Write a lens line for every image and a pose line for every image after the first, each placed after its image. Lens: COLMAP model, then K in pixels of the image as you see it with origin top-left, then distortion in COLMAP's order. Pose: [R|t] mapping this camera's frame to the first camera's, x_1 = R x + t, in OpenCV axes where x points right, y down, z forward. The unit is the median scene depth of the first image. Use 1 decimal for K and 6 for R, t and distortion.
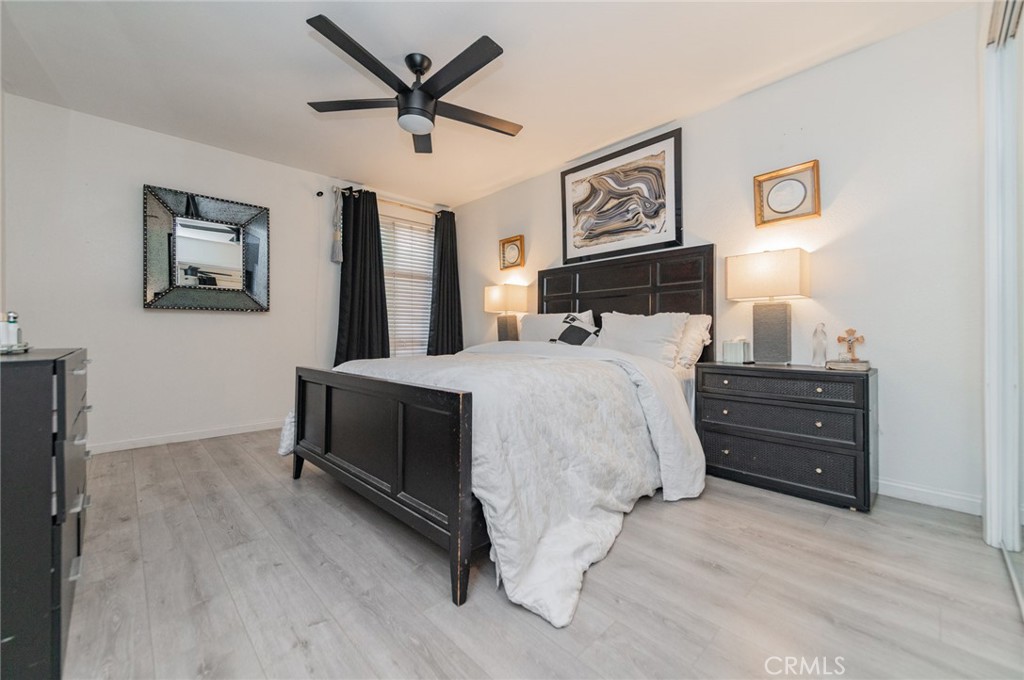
lens RADIAL K [[399.0, 0, 518.3], [0, 399.0, 337.8], [0, 0, 1]] dist [0.002161, -0.000296]
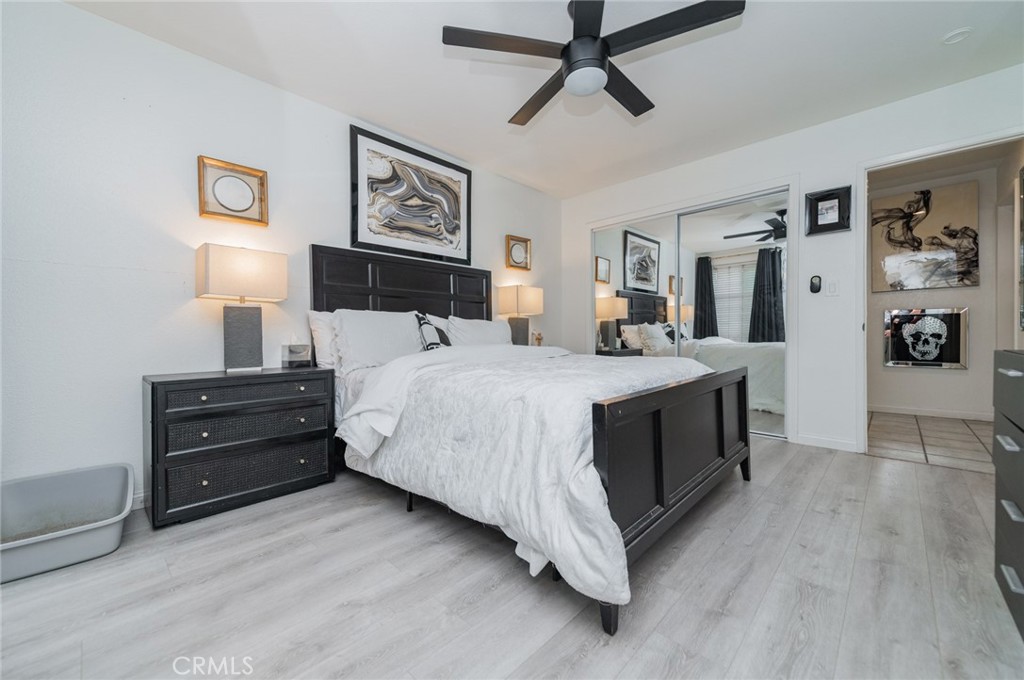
lens RADIAL K [[399.0, 0, 518.3], [0, 399.0, 337.8], [0, 0, 1]] dist [0.002161, -0.000296]
pose [[-0.030225, 0.002568, 0.999540, -0.752651], [0.020452, 0.999789, -0.001950, -0.002488], [-0.999334, 0.020384, -0.030271, 0.812859]]
